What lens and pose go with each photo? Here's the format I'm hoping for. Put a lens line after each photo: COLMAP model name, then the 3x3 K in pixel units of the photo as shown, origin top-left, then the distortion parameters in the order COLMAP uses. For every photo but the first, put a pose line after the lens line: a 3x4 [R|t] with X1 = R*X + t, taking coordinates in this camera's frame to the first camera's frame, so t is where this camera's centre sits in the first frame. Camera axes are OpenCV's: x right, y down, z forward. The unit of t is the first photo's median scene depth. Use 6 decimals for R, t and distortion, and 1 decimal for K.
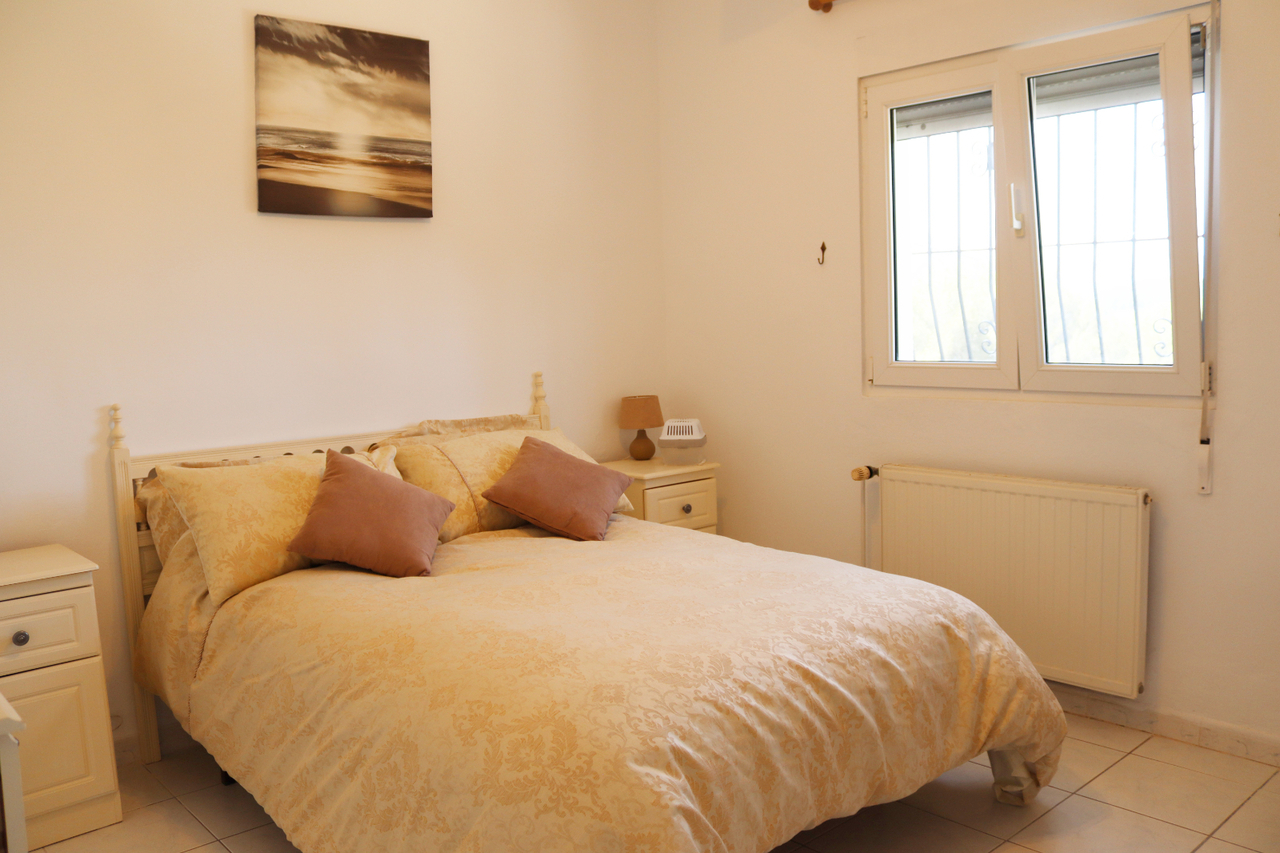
lens RADIAL K [[1059.9, 0, 640.0], [0, 1059.9, 426.5], [0, 0, 1]] dist [-0.165643, 0.137213]
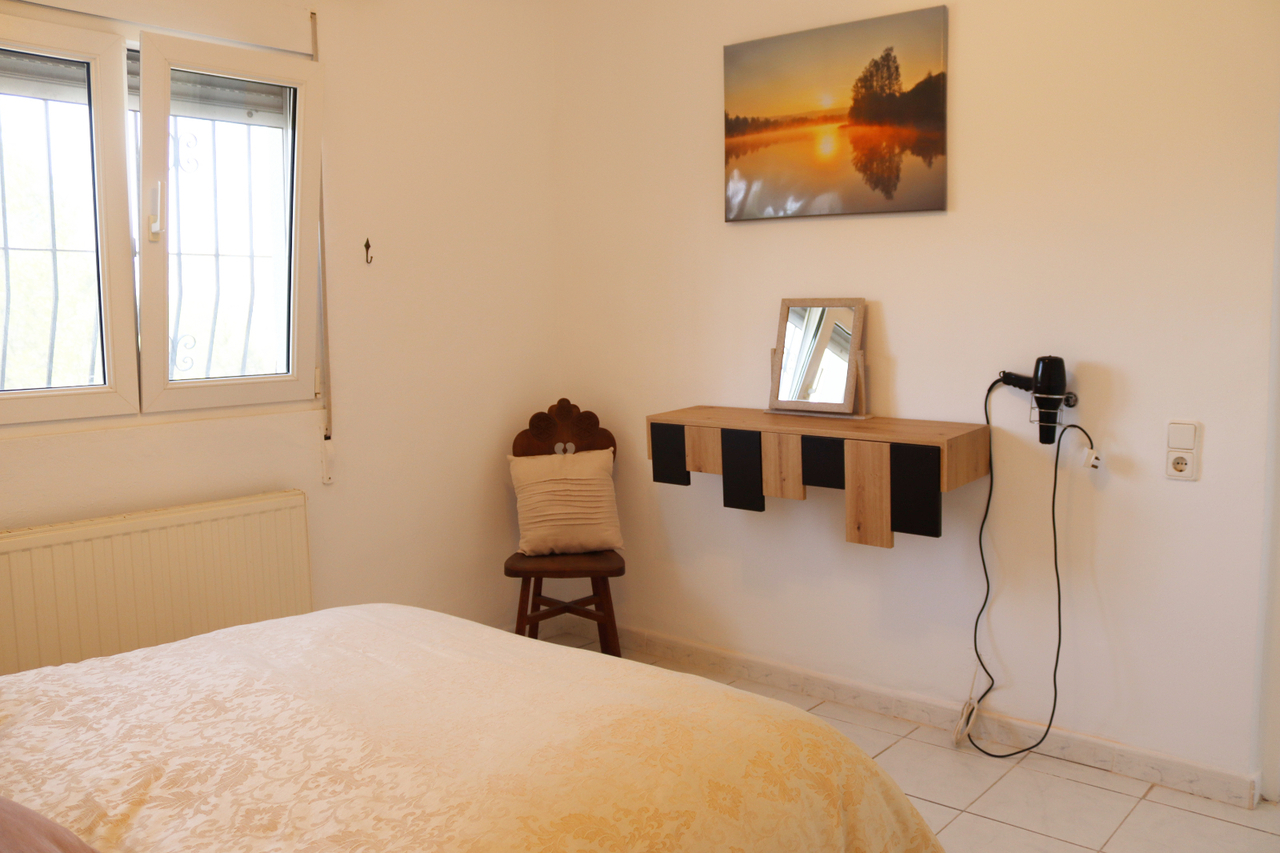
lens RADIAL K [[1124.8, 0, 640.0], [0, 1124.8, 426.5], [0, 0, 1]] dist [-0.014299, -0.009221]
pose [[-0.147179, -0.064532, 0.987003, -0.713903], [0.122145, 0.989046, 0.082879, -0.056820], [-0.981539, 0.132755, -0.137685, 0.790035]]
